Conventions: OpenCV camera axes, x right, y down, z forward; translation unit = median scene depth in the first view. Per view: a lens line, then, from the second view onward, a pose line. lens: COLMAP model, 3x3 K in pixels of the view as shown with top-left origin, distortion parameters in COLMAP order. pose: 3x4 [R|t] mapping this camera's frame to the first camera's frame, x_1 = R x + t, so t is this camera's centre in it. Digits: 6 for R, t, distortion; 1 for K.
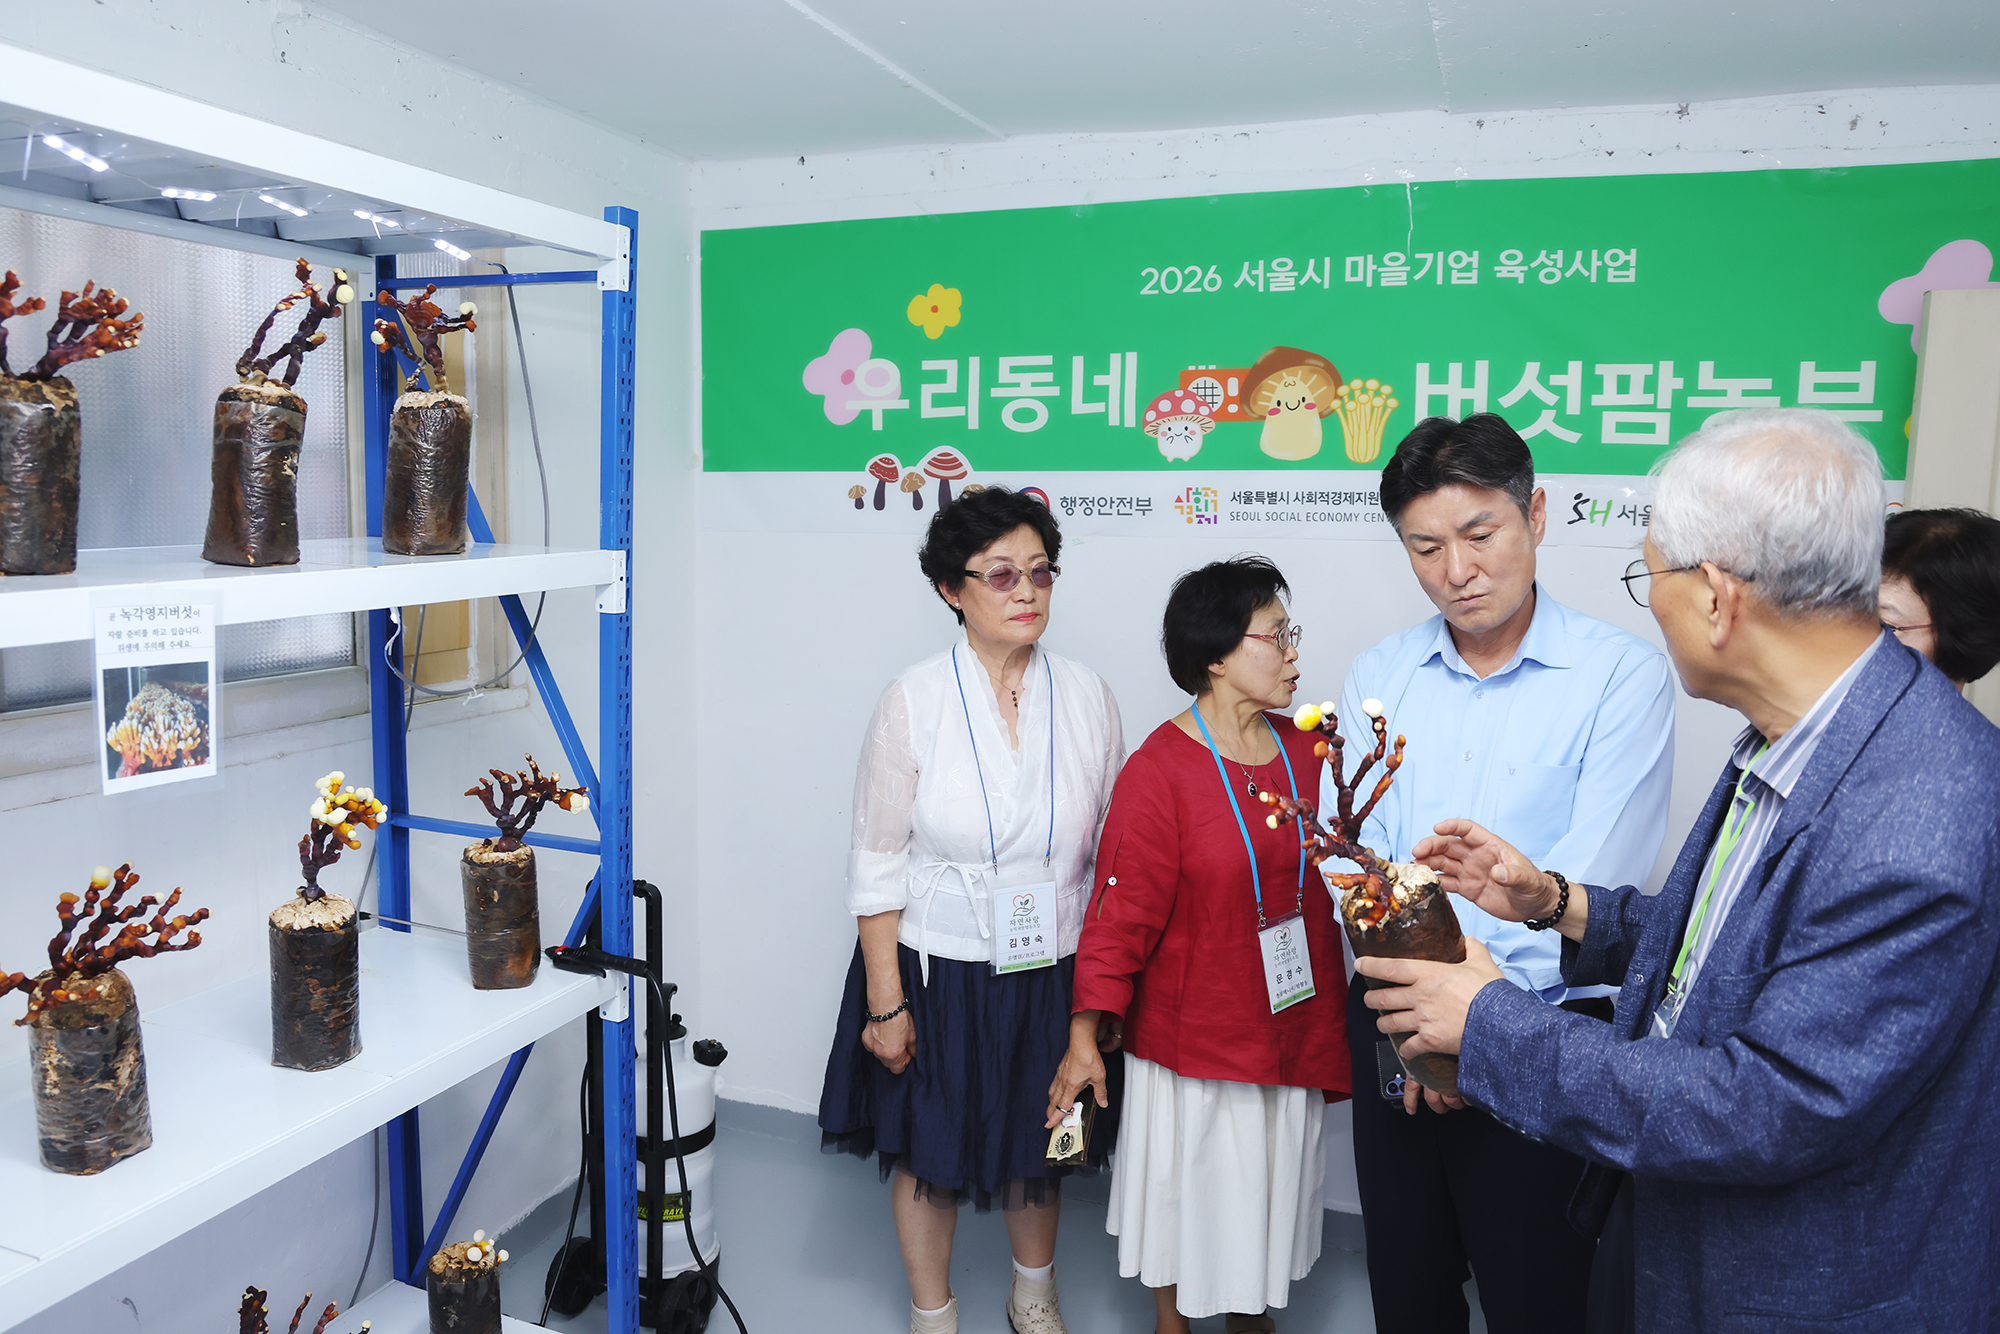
lens RADIAL K [[1614.1, 0, 971.8], [0, 1614.1, 696.3], [0, 0, 1]] dist [-0.093761, 0.081757]
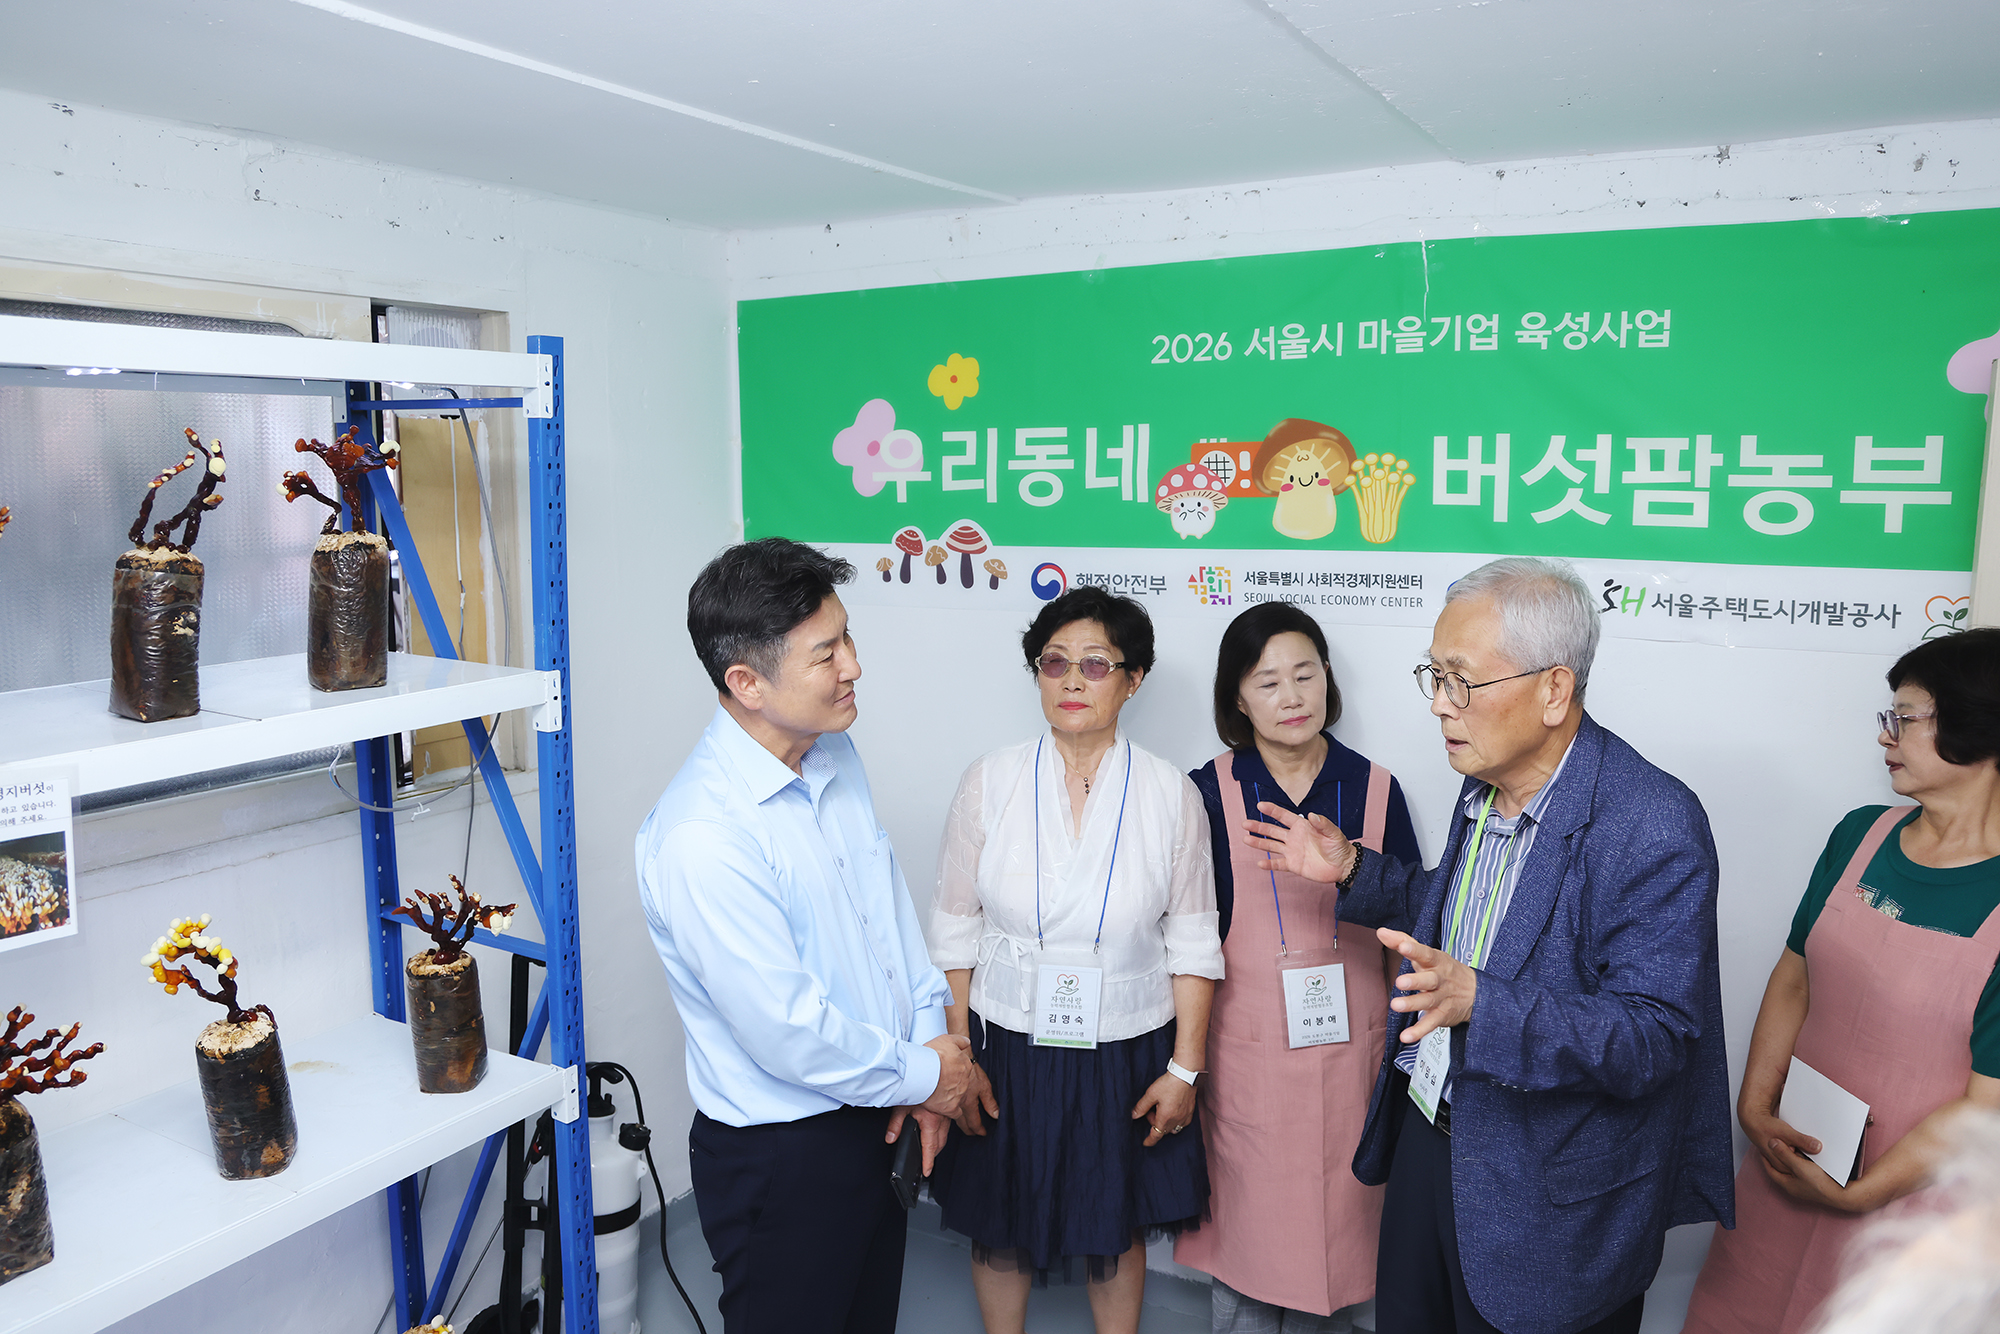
lens RADIAL K [[1644.8, 0, 957.7], [0, 1644.8, 683.0], [0, 0, 1]] dist [-0.086607, 0.063279]
pose [[0.982708, 0.003887, -0.185124, 0.184970], [-0.000919, 0.999870, 0.016113, -0.081943], [0.185162, -0.015664, 0.982583, 0.021687]]
